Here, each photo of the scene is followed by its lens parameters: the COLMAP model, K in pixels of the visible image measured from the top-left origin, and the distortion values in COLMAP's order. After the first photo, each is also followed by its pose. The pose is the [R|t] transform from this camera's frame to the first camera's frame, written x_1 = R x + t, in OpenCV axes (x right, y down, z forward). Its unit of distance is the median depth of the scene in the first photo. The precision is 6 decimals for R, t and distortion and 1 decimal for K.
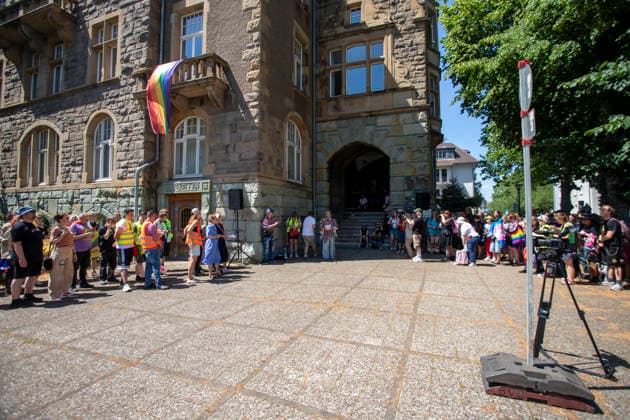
lens RADIAL K [[307.2, 0, 316.4], [0, 307.2, 204.7], [0, 0, 1]] dist [-0.076102, 0.033080]
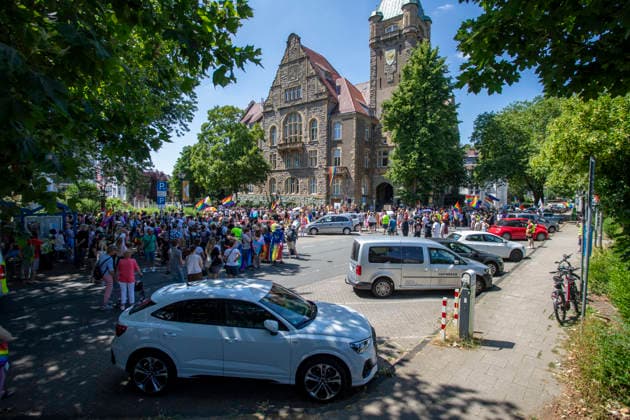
lens RADIAL K [[307.2, 0, 316.4], [0, 307.2, 204.7], [0, 0, 1]] dist [-0.076102, 0.033080]
pose [[0.951801, 0.023379, -0.305824, 0.505018], [-0.002667, 0.997684, 0.067970, -0.210416], [0.306705, -0.063878, 0.949659, -2.646820]]
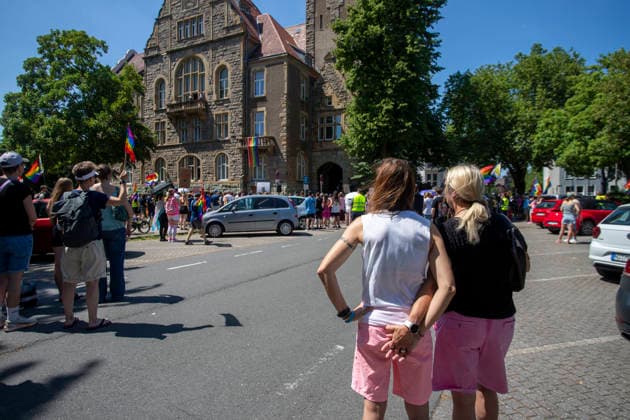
lens RADIAL K [[364.2, 0, 313.0], [0, 364.2, 198.5], [0, 0, 1]] dist [-0.041286, 0.001217]
pose [[0.995591, 0.002079, -0.093776, 0.299189], [0.001914, 0.999096, 0.042473, -0.058053], [0.093779, -0.042465, 0.994687, -1.891173]]
